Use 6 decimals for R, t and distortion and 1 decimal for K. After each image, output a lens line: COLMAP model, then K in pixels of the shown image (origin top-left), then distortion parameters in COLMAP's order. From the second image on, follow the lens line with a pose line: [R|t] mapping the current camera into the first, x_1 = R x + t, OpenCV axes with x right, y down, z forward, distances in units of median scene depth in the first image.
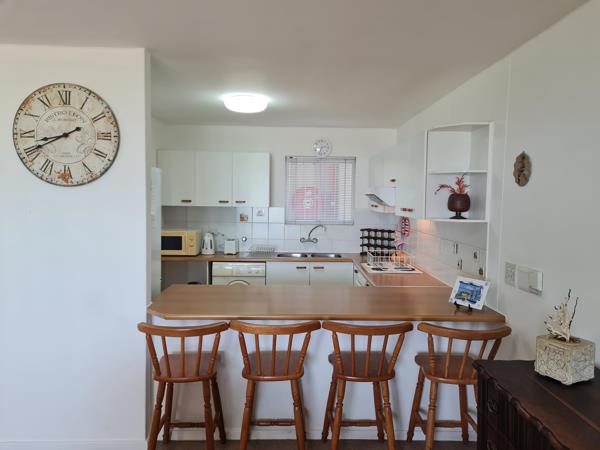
lens RADIAL K [[392.1, 0, 299.8], [0, 392.1, 215.7], [0, 0, 1]] dist [0.002450, 0.000943]
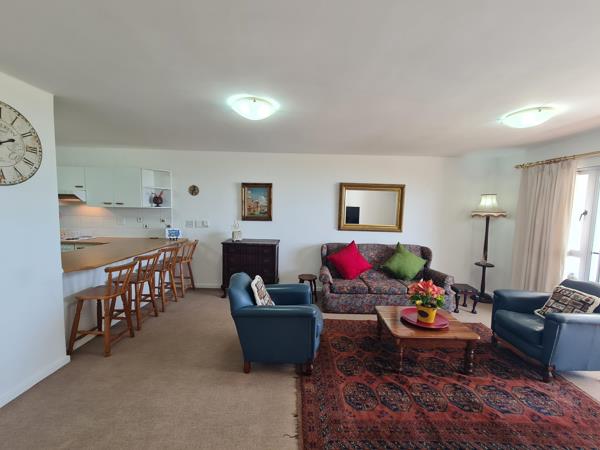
lens RADIAL K [[240.7, 0, 304.0], [0, 240.7, 222.8], [0, 0, 1]] dist [0.000188, 0.000079]
pose [[0.038453, -0.085586, 0.995588, -1.312307], [0.021991, 0.996157, 0.084785, -0.000025], [-0.999018, 0.018634, 0.040187, 0.026562]]
